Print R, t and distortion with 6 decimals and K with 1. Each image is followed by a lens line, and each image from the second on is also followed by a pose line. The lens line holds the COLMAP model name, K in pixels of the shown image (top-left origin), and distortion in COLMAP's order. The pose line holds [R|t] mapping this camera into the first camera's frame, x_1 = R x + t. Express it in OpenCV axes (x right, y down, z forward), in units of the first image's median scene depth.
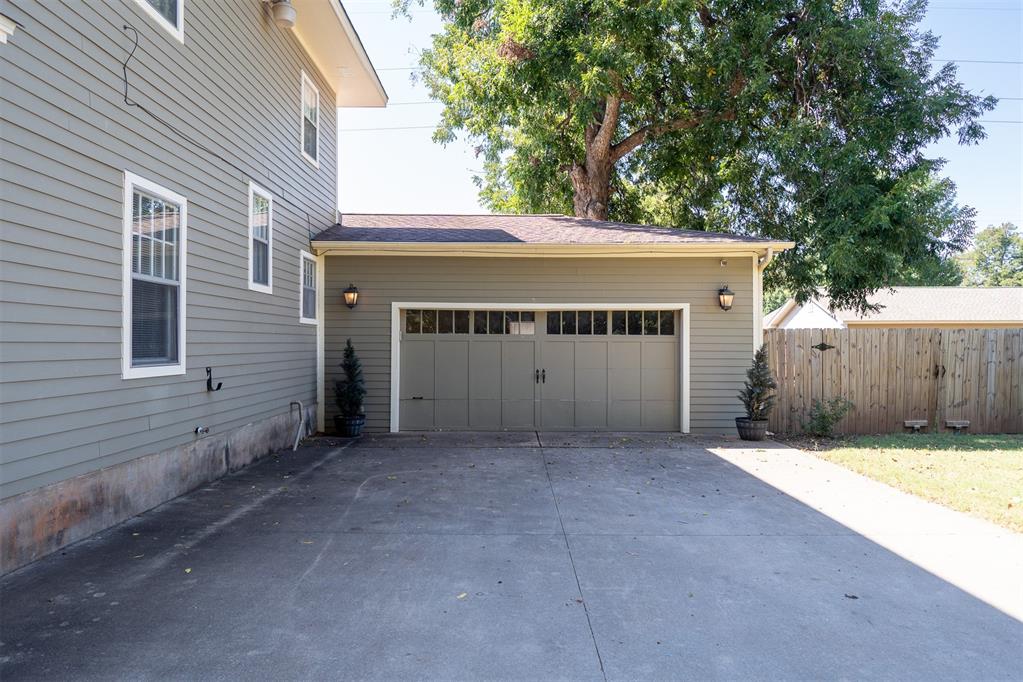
lens RADIAL K [[636.4, 0, 510.2], [0, 636.4, 342.0], [0, 0, 1]] dist [-0.004220, -0.005725]
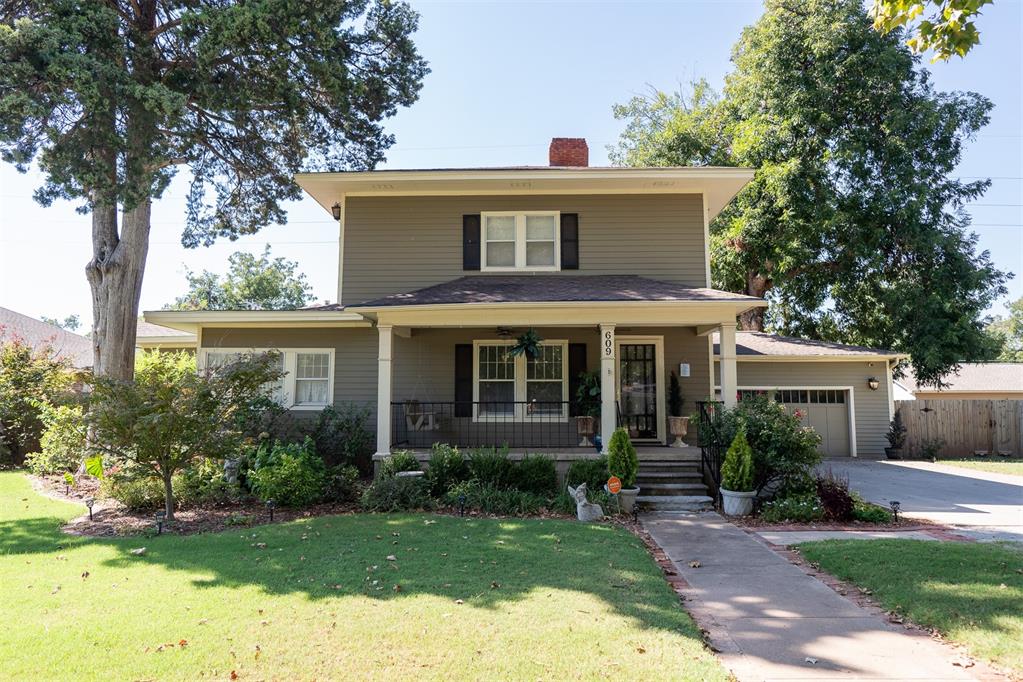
lens RADIAL K [[636.4, 0, 512.7], [0, 636.4, 341.8], [0, 0, 1]] dist [-0.004220, -0.005725]
pose [[0.999222, -0.001815, -0.039396, -0.612587], [-0.002097, 0.995083, -0.099025, -0.003527], [0.039382, 0.099031, 0.994305, -0.864096]]
